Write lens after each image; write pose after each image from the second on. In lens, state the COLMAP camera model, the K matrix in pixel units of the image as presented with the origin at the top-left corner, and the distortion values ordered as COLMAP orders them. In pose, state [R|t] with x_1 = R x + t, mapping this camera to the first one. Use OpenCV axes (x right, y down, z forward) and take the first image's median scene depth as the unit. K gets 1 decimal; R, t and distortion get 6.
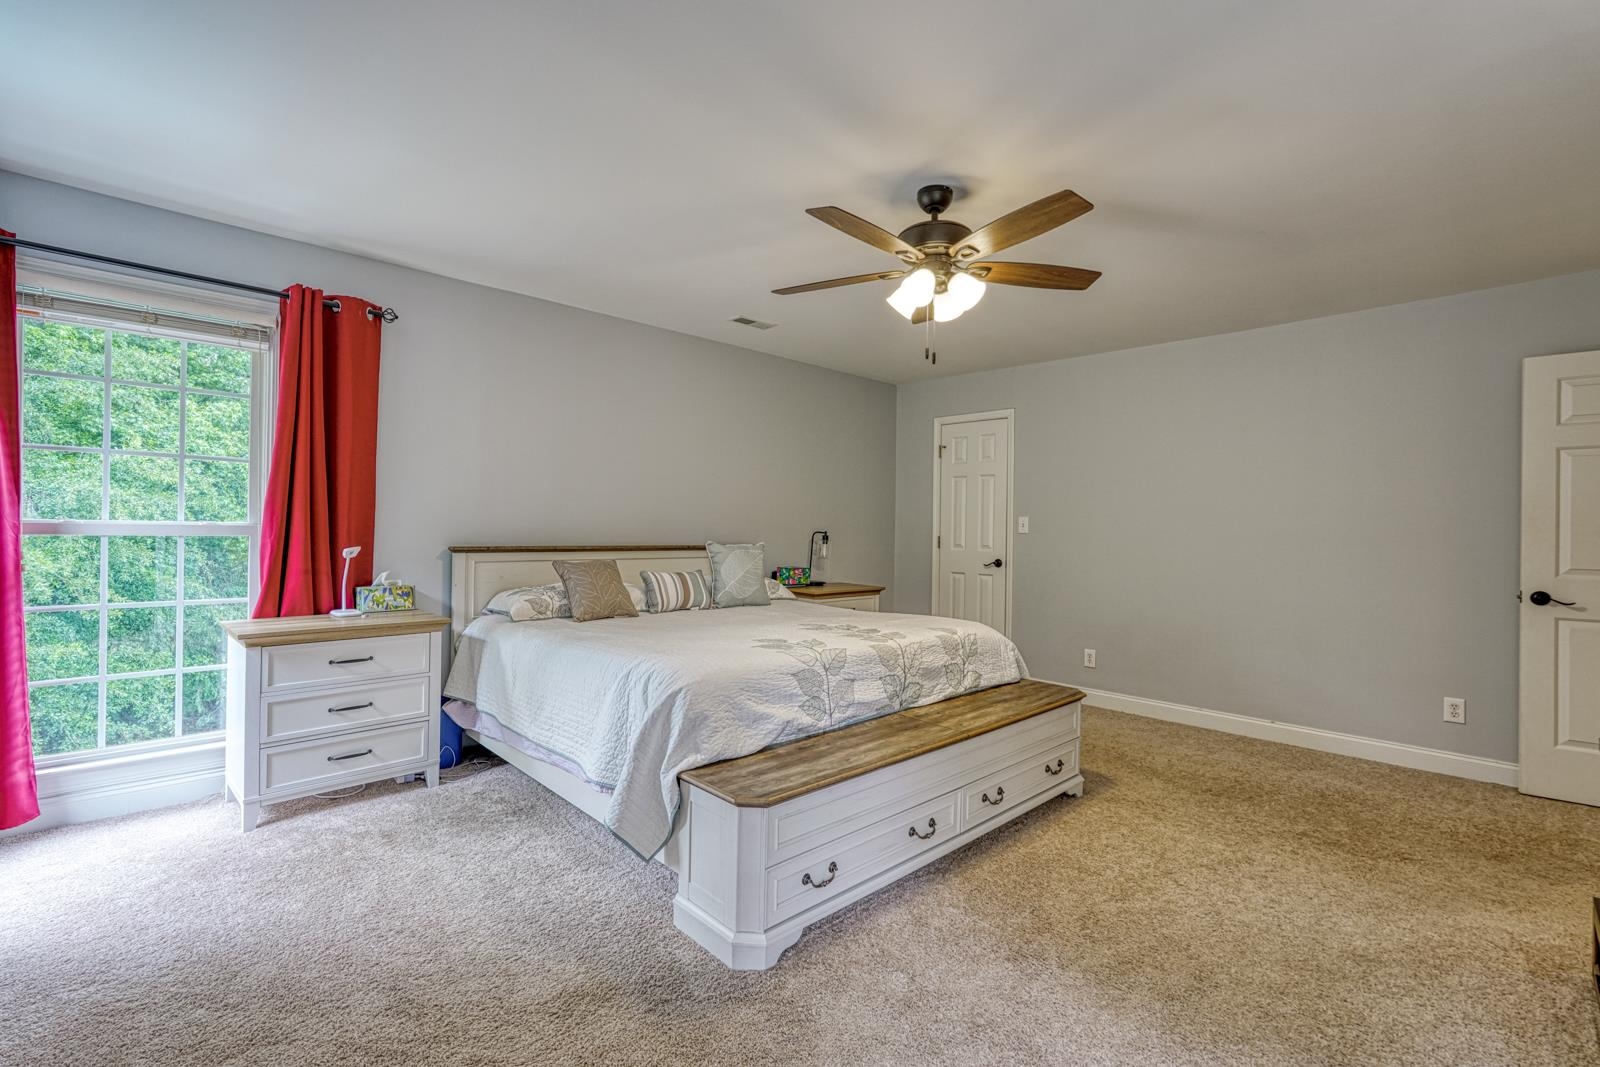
lens RADIAL K [[700.6, 0, 810.6], [0, 700.6, 520.7], [0, 0, 1]] dist [-0.015470, 0.004670]
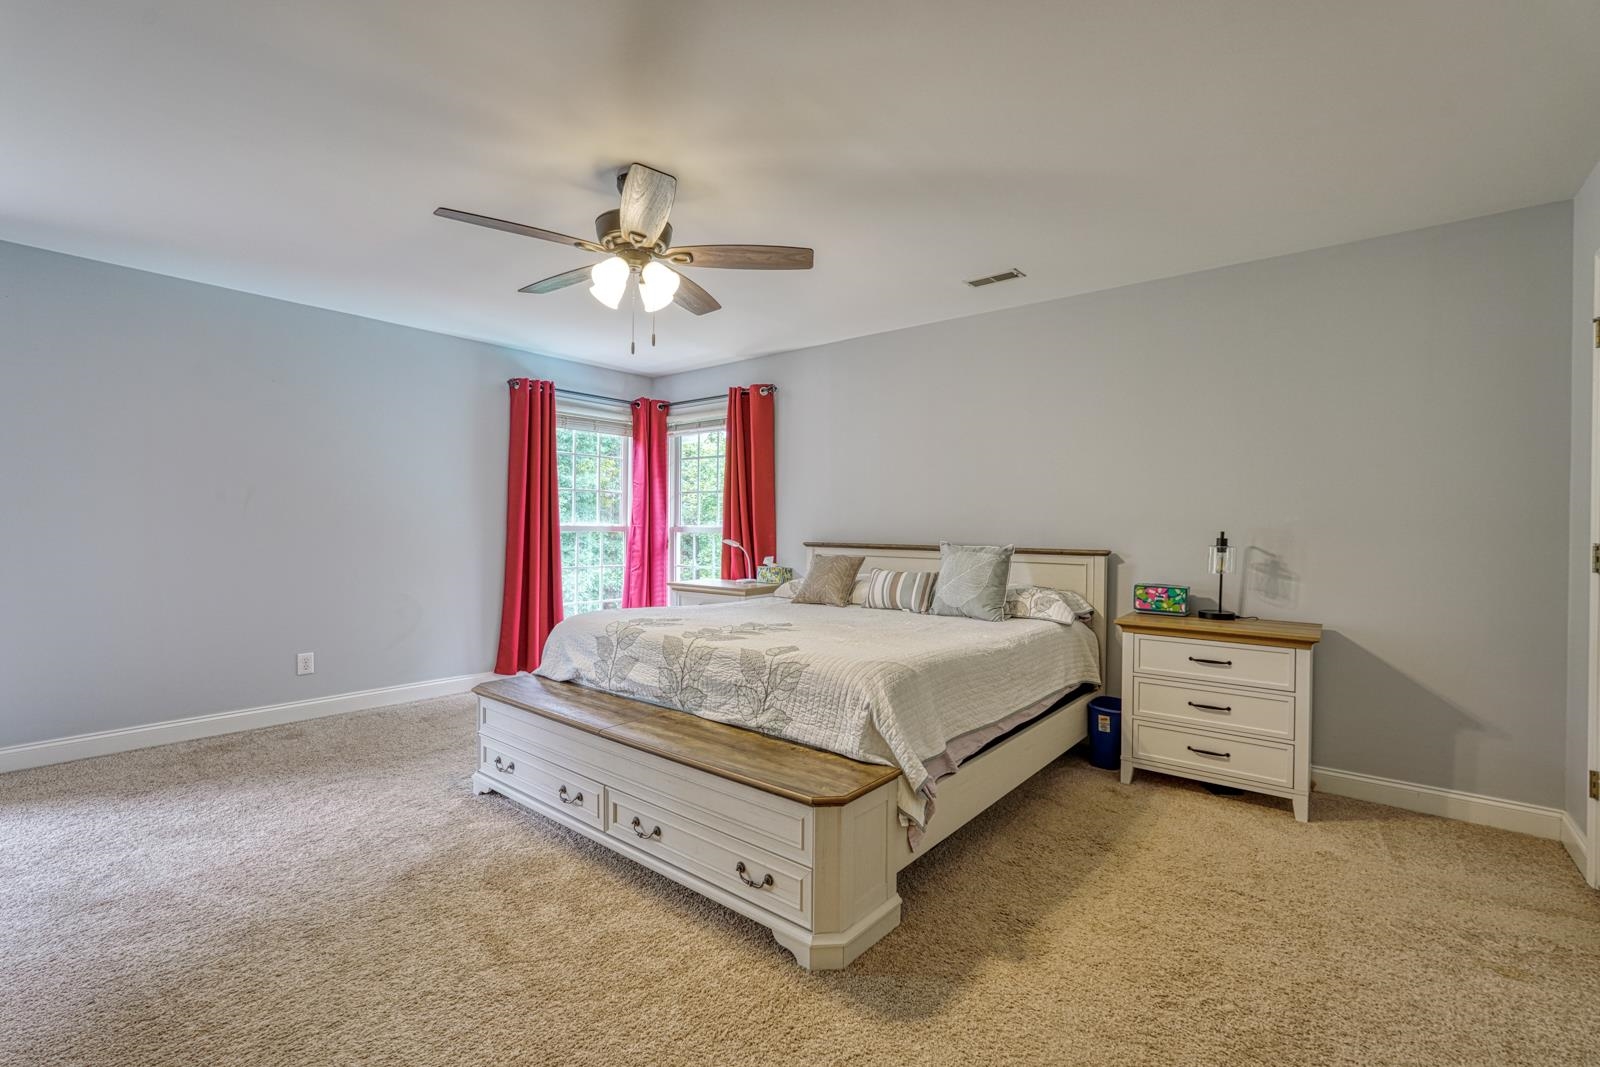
lens RADIAL K [[700.6, 0, 806.2], [0, 700.6, 528.8], [0, 0, 1]] dist [-0.015470, 0.004670]
pose [[0.131335, -0.008101, -0.991305, 1.056964], [0.004700, 0.999960, -0.007549, 0.027534], [0.991327, -0.003667, 0.131368, 0.996111]]
